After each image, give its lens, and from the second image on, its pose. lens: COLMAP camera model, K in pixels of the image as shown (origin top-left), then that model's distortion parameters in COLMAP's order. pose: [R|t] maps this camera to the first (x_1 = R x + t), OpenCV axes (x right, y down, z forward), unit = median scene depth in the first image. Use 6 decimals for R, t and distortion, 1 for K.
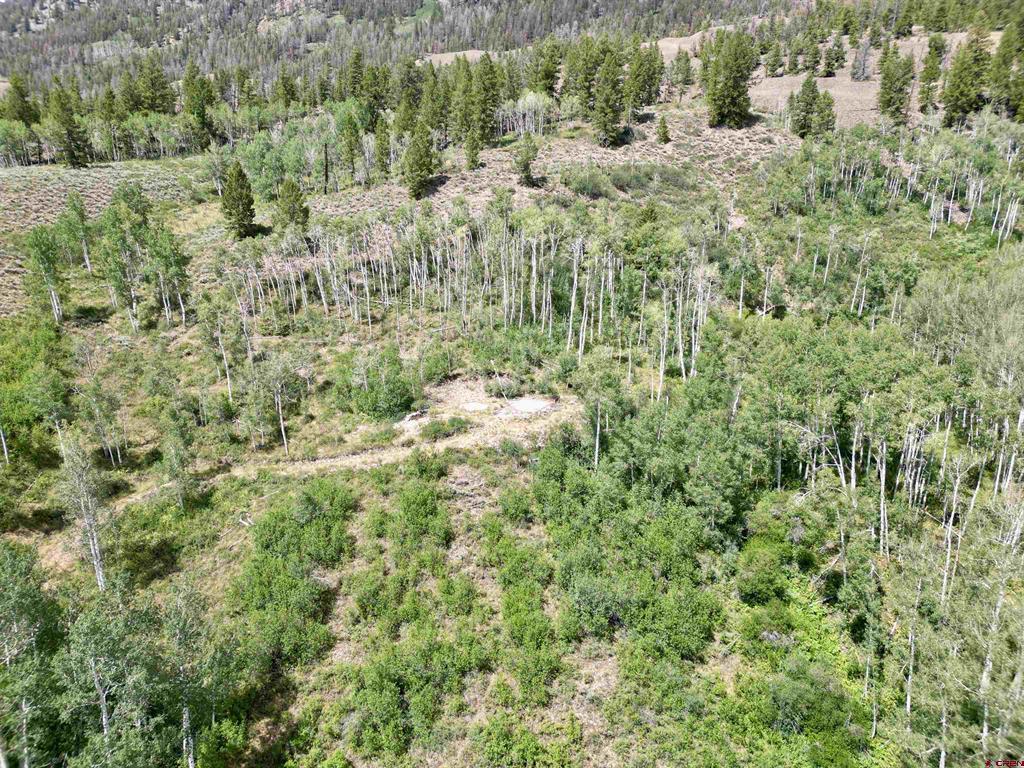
lens RADIAL K [[718.7, 0, 514.9], [0, 718.7, 385.4], [0, 0, 1]] dist [0.063797, -0.051403]
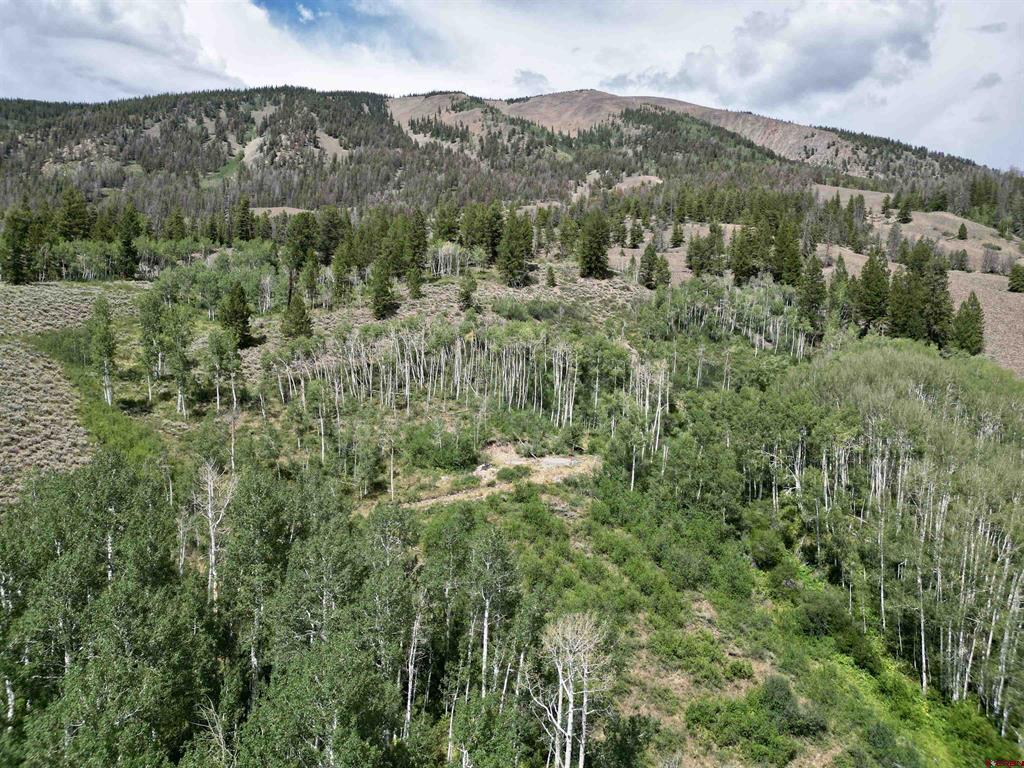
lens RADIAL K [[718.7, 0, 509.2], [0, 718.7, 383.1], [0, 0, 1]] dist [0.063797, -0.051403]
pose [[0.957284, 0.003356, 0.289131, -0.416252], [0.056590, 0.978421, -0.198718, 0.136838], [-0.283559, 0.206592, 0.936437, -0.212075]]
